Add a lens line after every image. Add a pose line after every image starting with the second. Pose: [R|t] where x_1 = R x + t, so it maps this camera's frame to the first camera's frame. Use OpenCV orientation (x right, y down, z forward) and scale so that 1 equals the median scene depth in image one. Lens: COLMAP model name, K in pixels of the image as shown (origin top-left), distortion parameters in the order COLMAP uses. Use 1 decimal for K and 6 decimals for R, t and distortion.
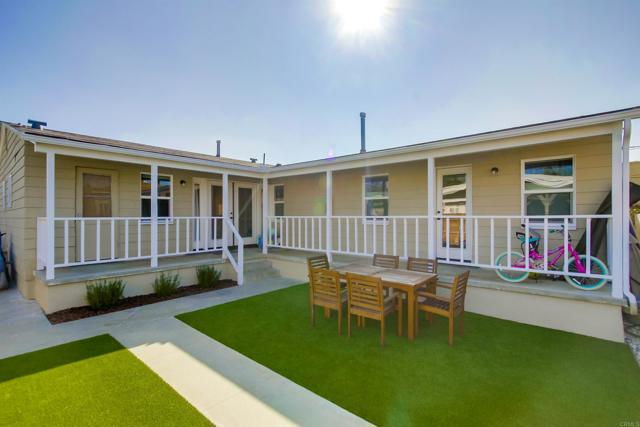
lens RADIAL K [[297.5, 0, 314.0], [0, 297.5, 215.6], [0, 0, 1]] dist [0.013565, -0.001851]
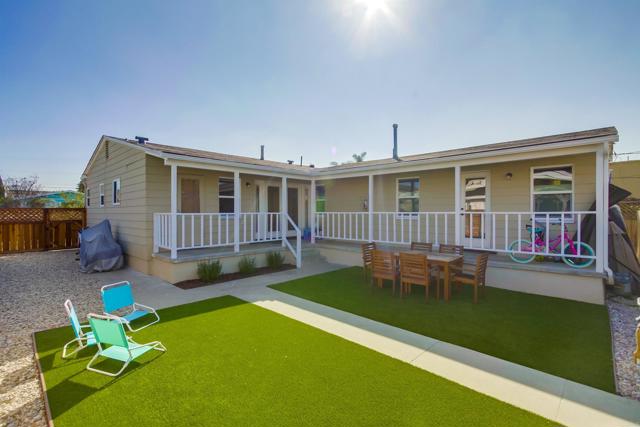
lens RADIAL K [[297.5, 0, 317.6], [0, 297.5, 212.6], [0, 0, 1]] dist [0.013565, -0.001851]
pose [[0.999472, 0.000859, -0.032475, -0.152188], [-0.000719, 0.999990, 0.004334, -0.001376], [0.032478, -0.004308, 0.999463, -0.270781]]
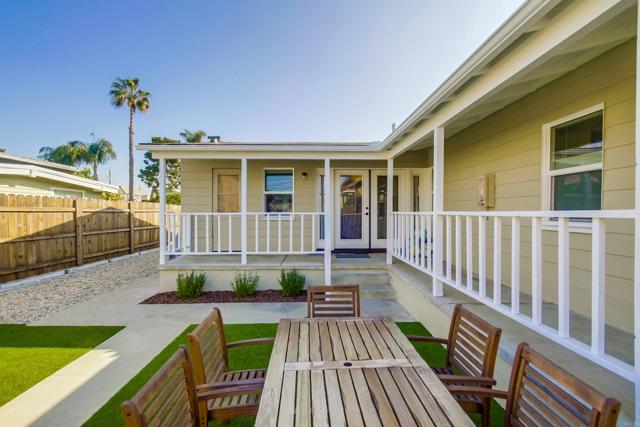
lens RADIAL K [[297.5, 0, 323.4], [0, 297.5, 212.4], [0, 0, 1]] dist [0.013565, -0.001851]
pose [[0.672047, 0.002693, -0.740504, 0.360919], [-0.000704, 0.999995, 0.002997, 0.001845], [0.740508, -0.001493, 0.672045, 0.559544]]
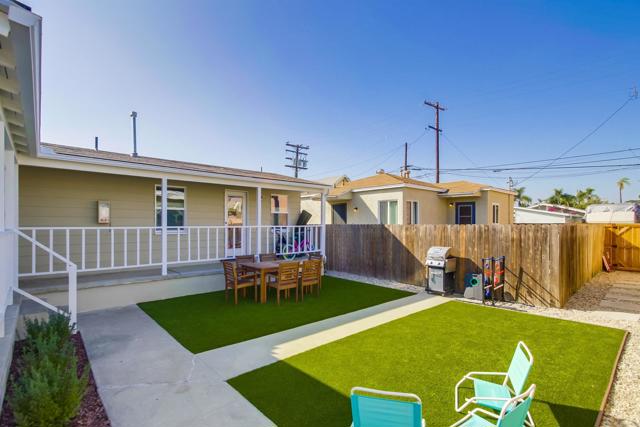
lens RADIAL K [[297.5, 0, 325.9], [0, 297.5, 227.5], [0, 0, 1]] dist [0.013565, -0.001851]
pose [[0.114332, -0.003550, 0.993436, -0.975040], [0.001306, 0.999993, 0.003423, 0.004228], [-0.993442, 0.000906, 0.114336, 0.460148]]
